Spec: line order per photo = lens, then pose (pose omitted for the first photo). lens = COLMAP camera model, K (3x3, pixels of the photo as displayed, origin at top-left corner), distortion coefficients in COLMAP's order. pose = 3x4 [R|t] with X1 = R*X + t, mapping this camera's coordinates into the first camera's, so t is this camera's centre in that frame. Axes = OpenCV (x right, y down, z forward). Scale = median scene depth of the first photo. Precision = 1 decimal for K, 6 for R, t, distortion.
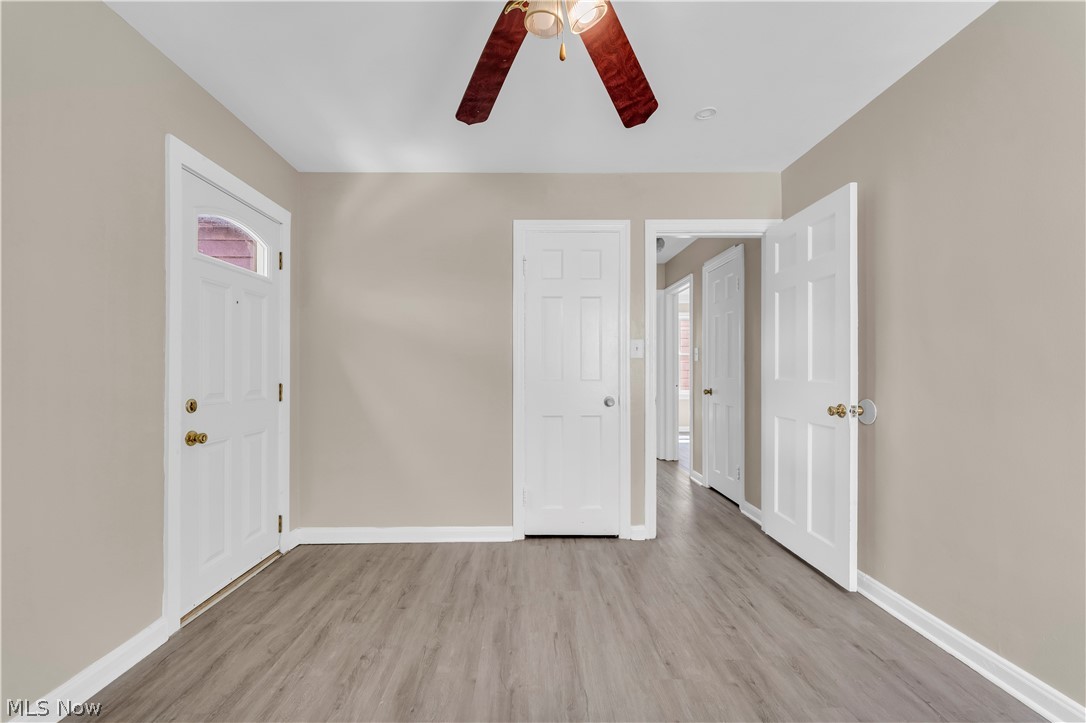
lens RADIAL K [[443.7, 0, 533.2], [0, 443.7, 369.1], [0, 0, 1]] dist [0.000704, -0.000191]
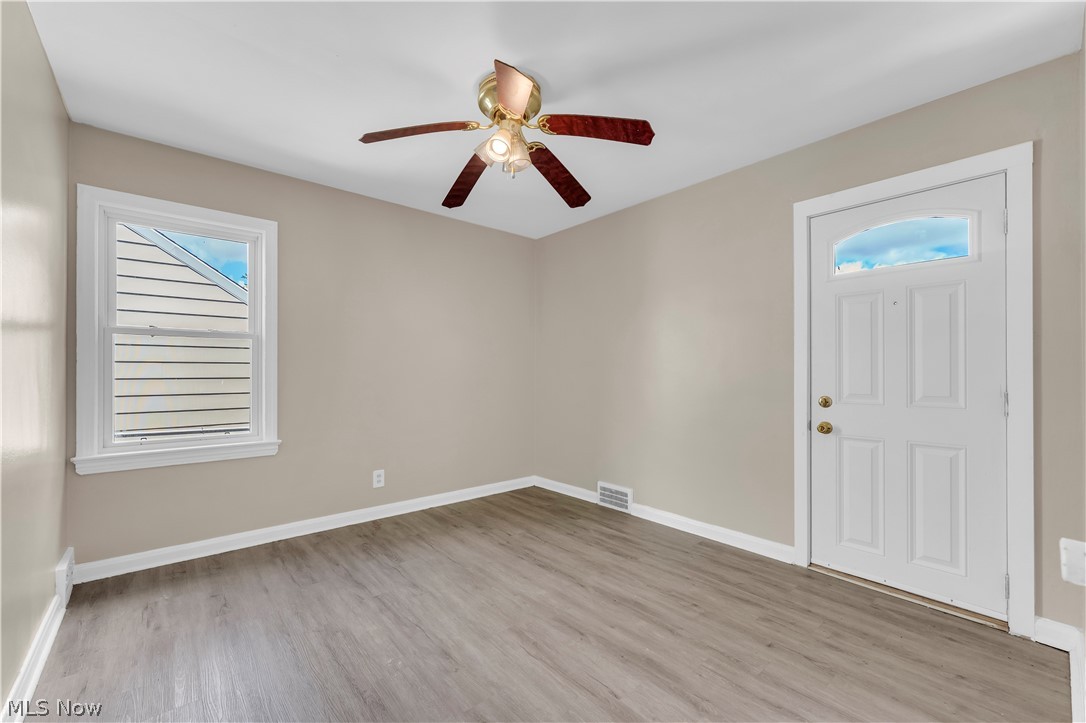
lens RADIAL K [[443.7, 0, 533.2], [0, 443.7, 369.1], [0, 0, 1]] dist [0.000704, -0.000191]
pose [[-0.774946, -0.007480, -0.631984, 0.681059], [-0.000614, 0.999938, -0.011082, 0.007338], [0.632028, -0.008199, -0.774902, 1.524053]]
